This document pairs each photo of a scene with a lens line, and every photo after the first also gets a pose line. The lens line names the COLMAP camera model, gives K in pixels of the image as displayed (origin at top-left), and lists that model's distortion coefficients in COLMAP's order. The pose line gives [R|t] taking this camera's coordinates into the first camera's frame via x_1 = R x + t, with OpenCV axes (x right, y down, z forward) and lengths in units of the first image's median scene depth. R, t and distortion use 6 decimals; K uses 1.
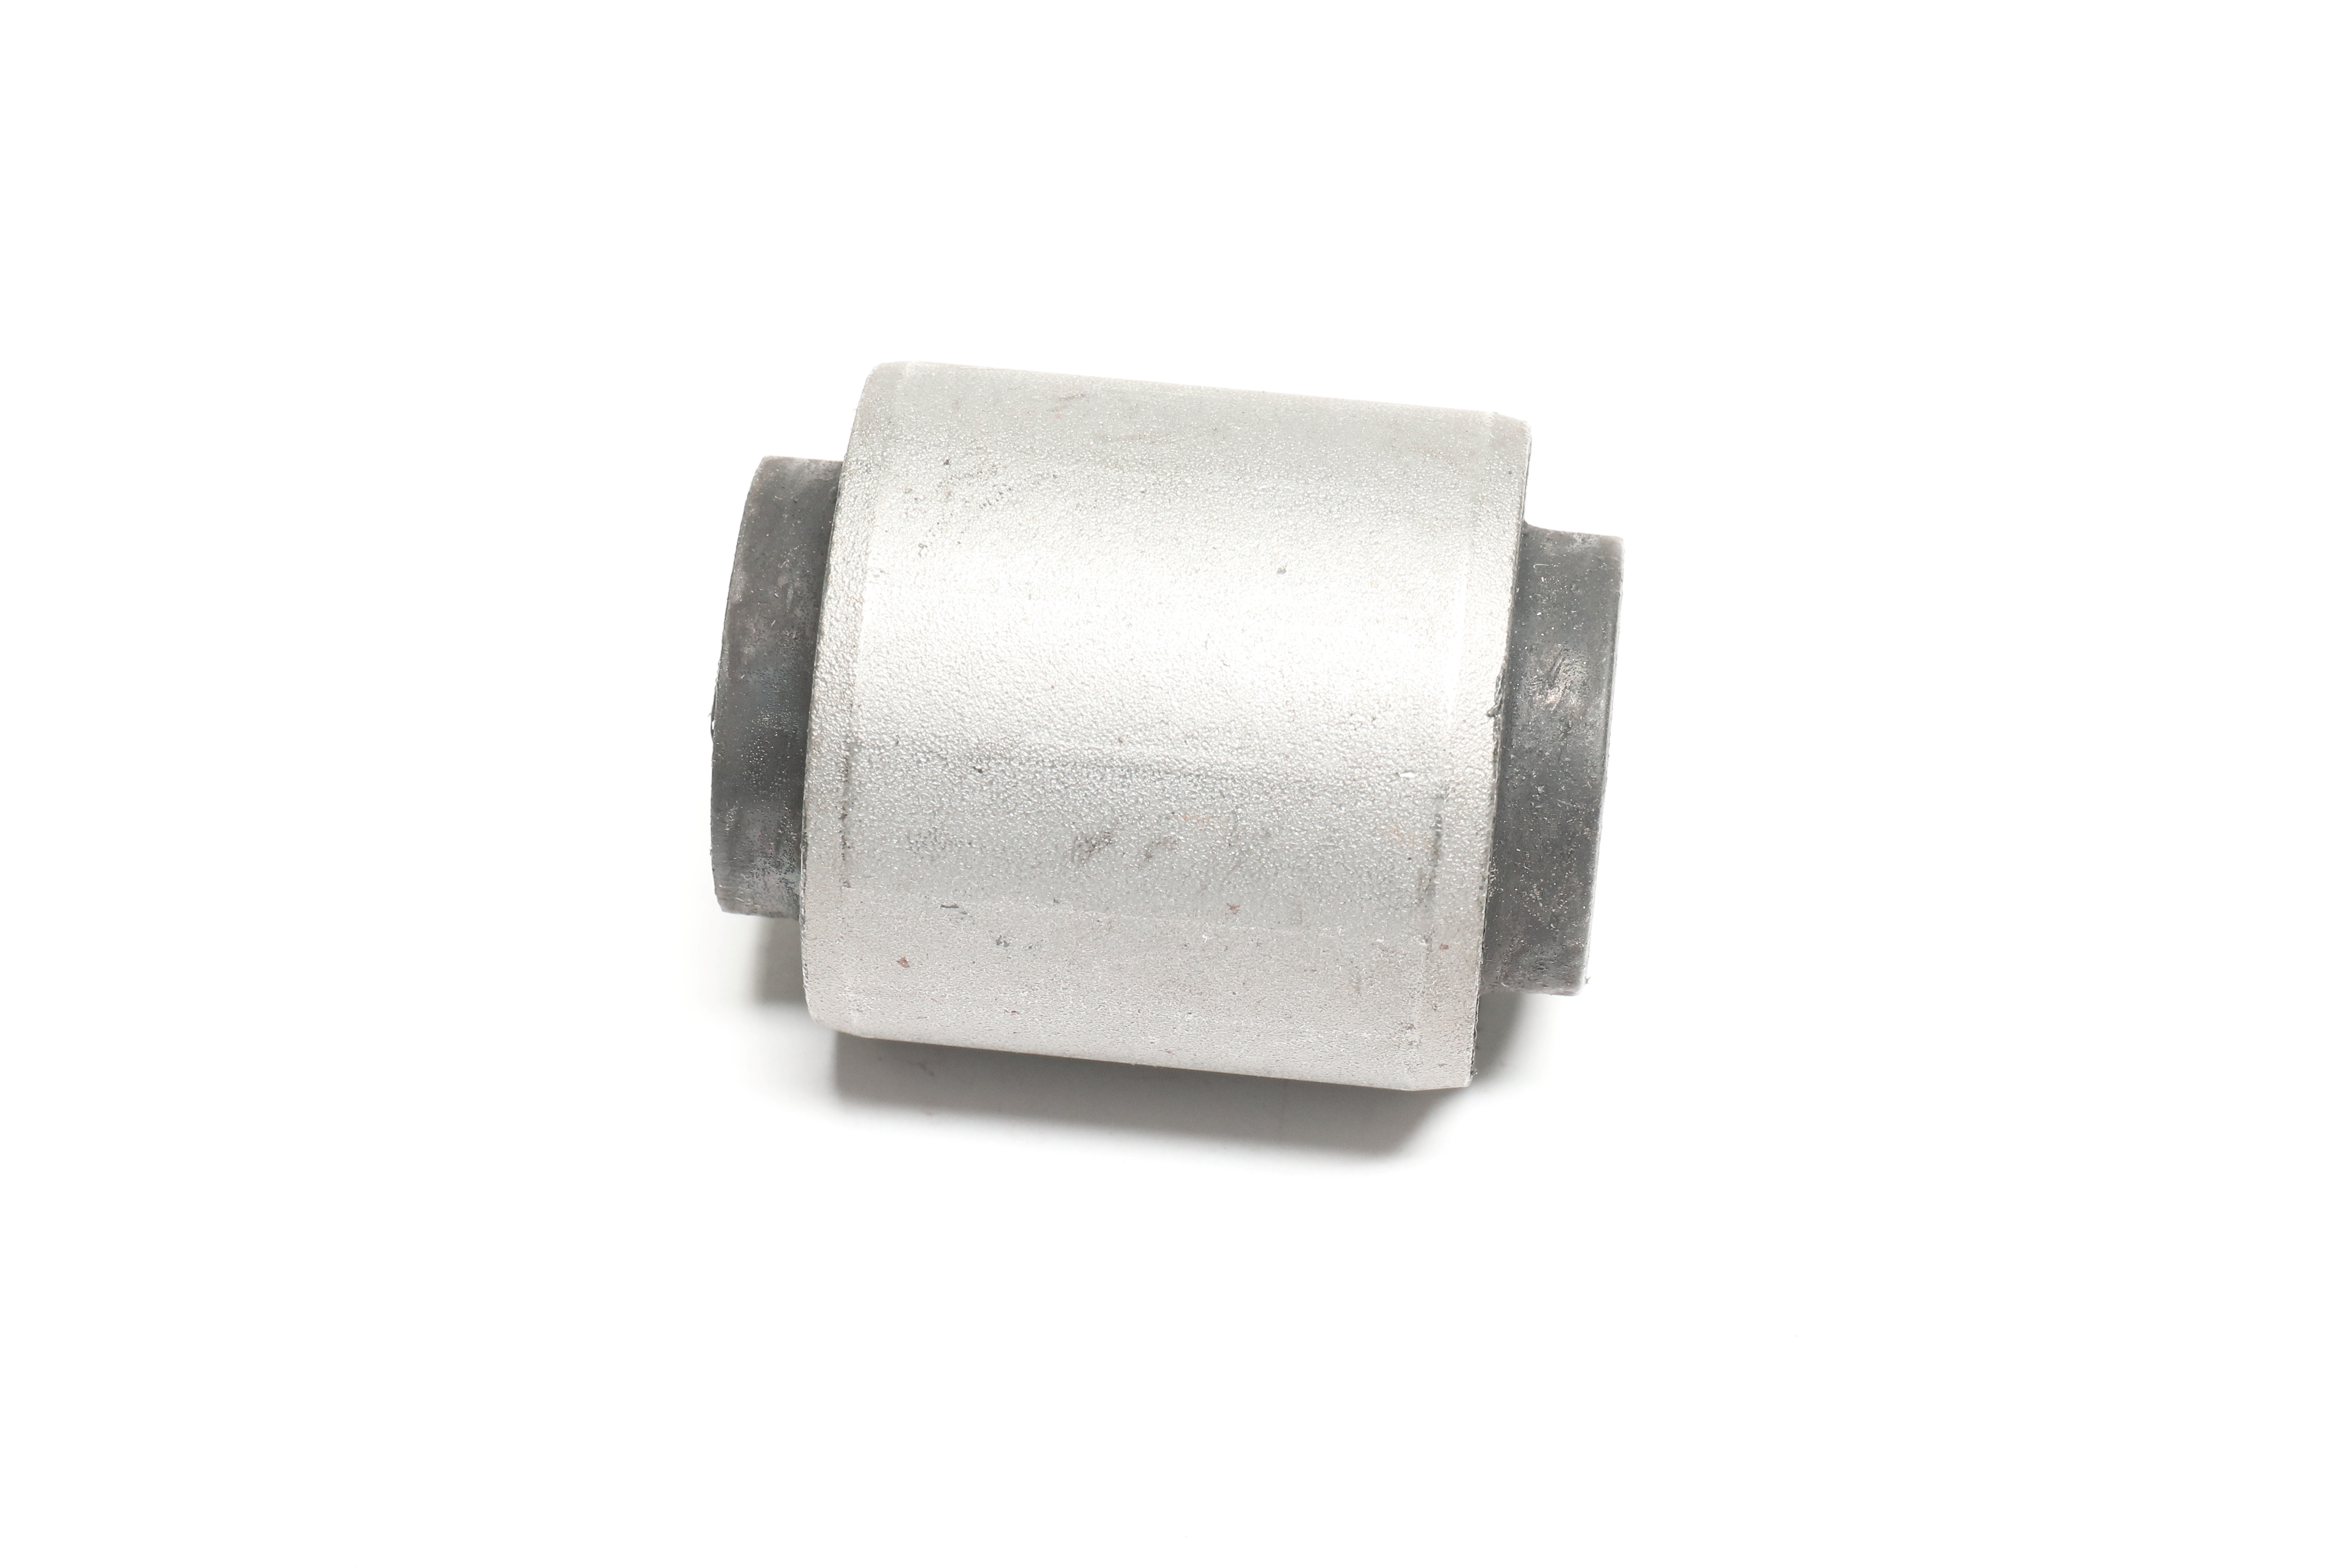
lens RADIAL K [[7778.9, 0, 1175.0], [0, 7778.9, 784.9], [0, 0, 1]] dist [0.025561, 0.000000]
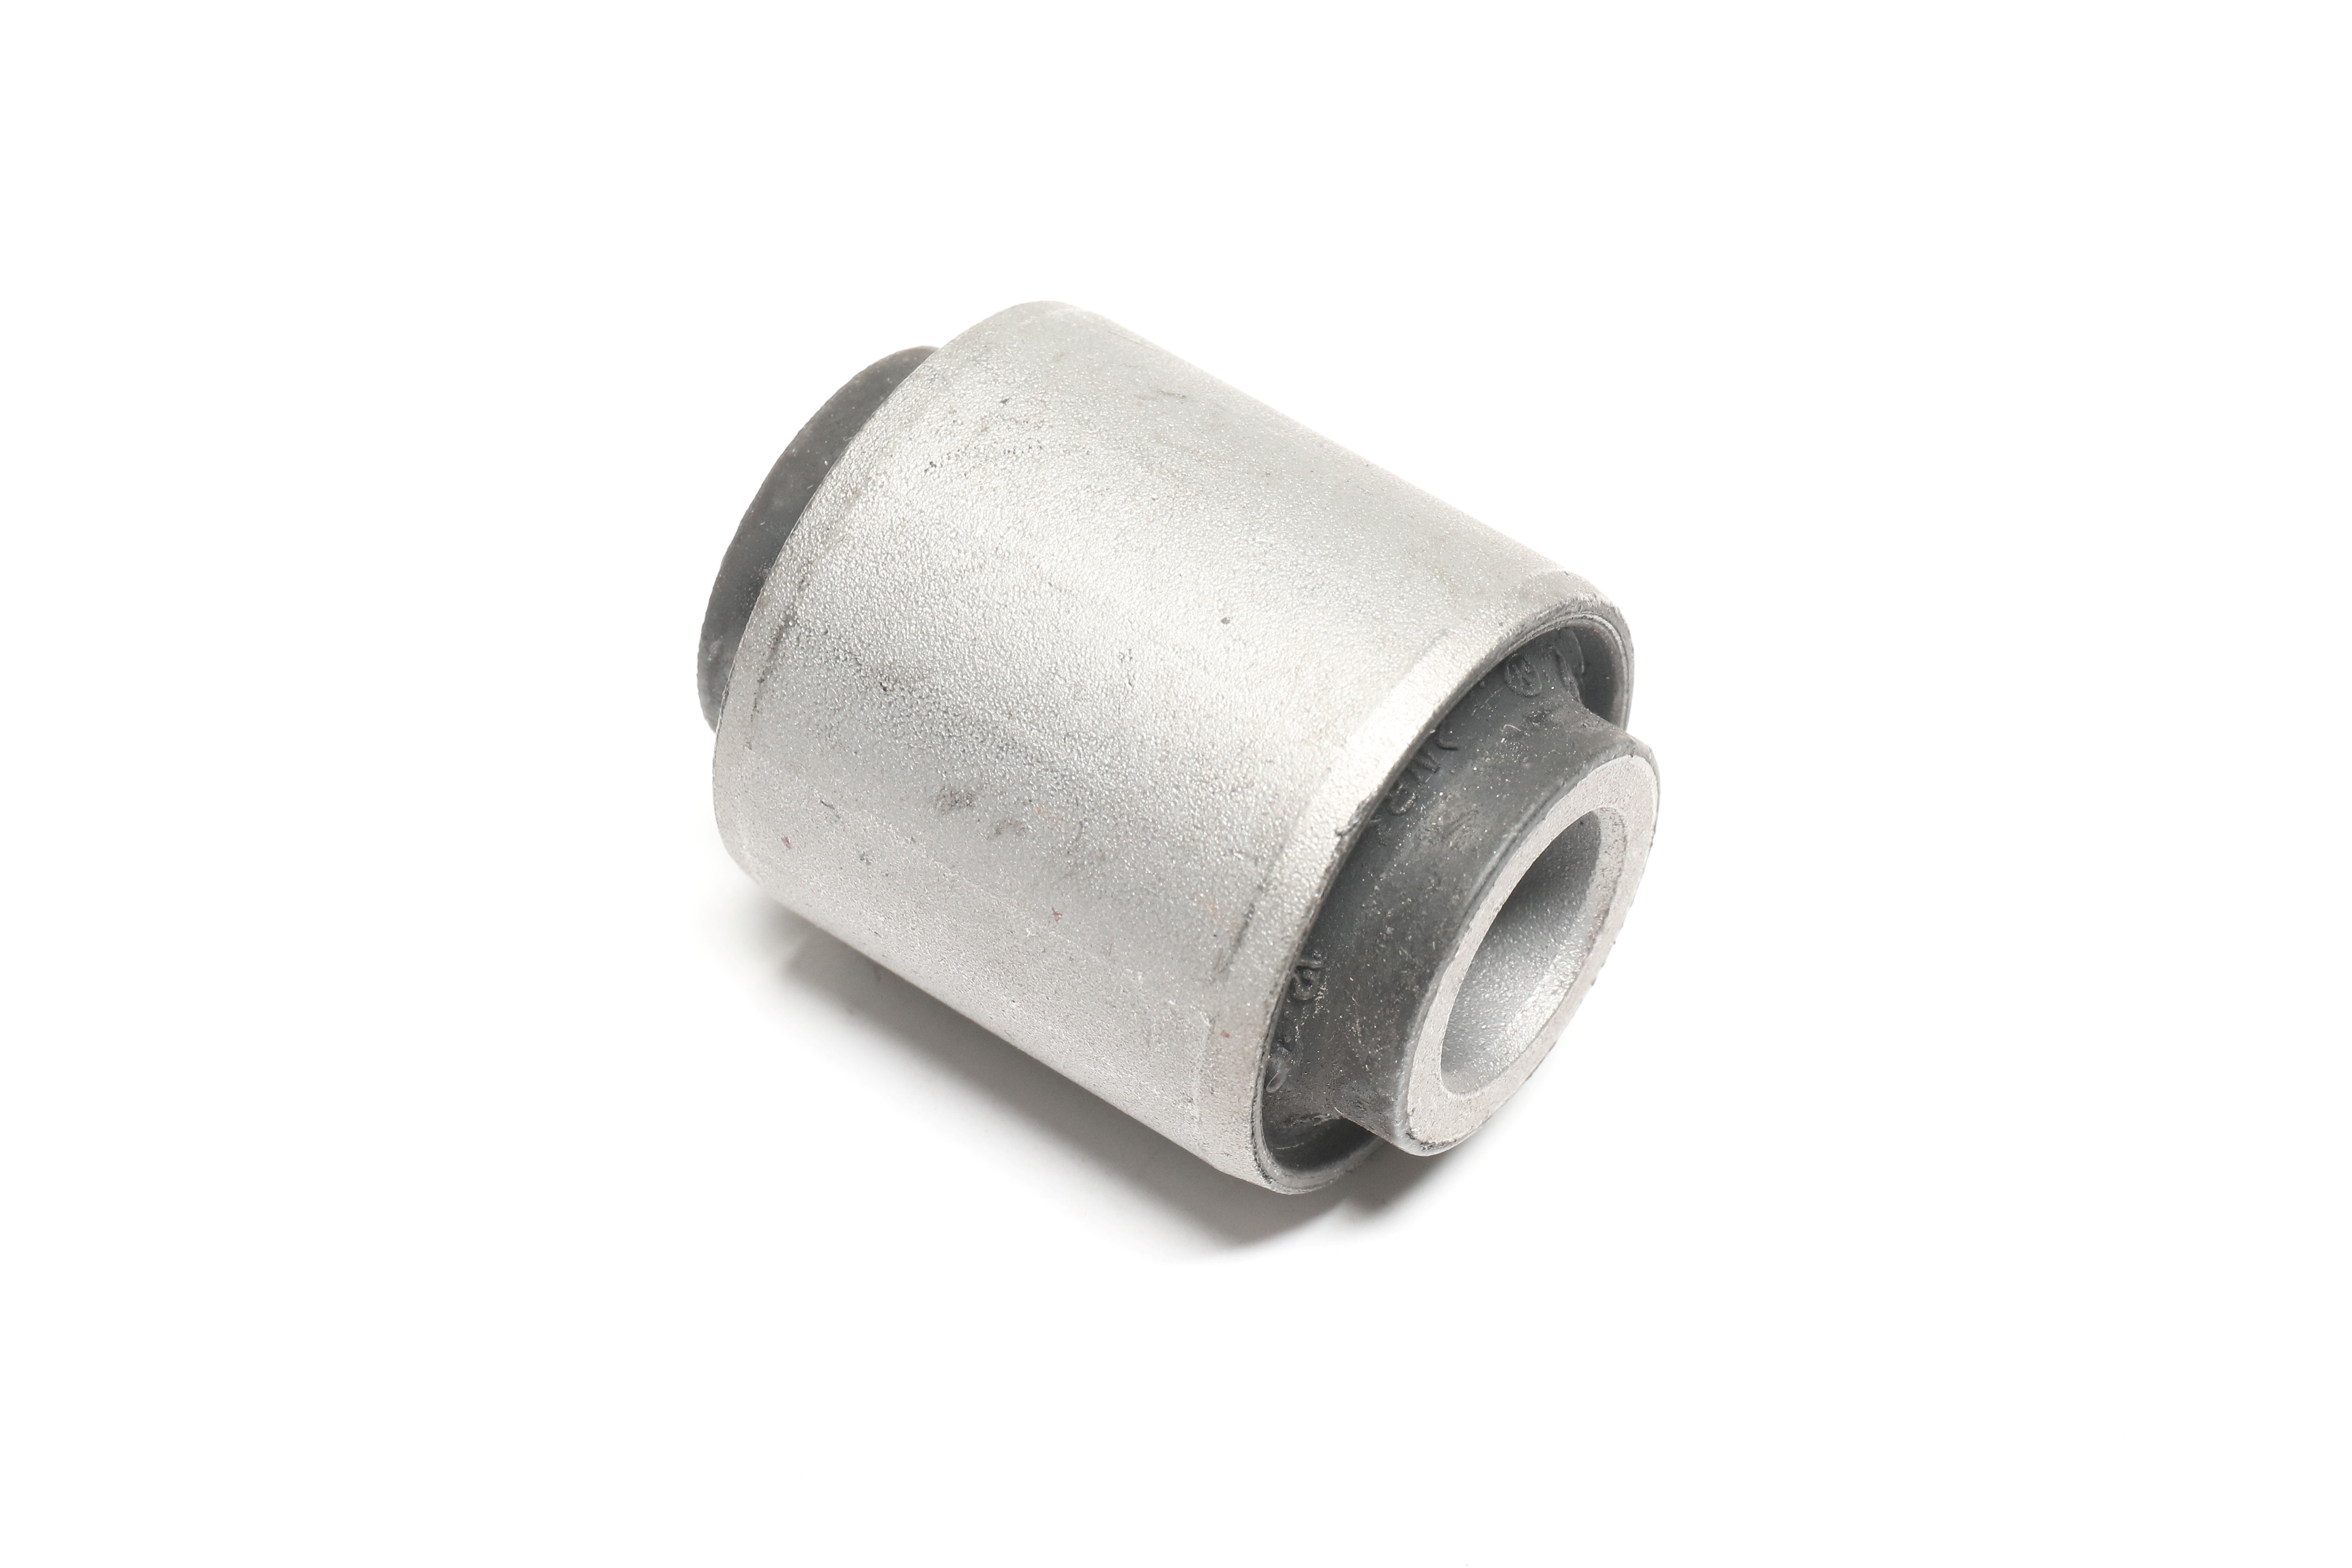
lens RADIAL K [[7778.9, 0, 1176.1], [0, 7778.9, 784.3], [0, 0, 1]] dist [0.025561, 0.000000]
pose [[0.838685, 0.381680, -0.388495, 0.401009], [-0.383531, 0.920374, 0.076260, -0.081363], [0.386668, 0.085041, 0.918290, 0.087057]]
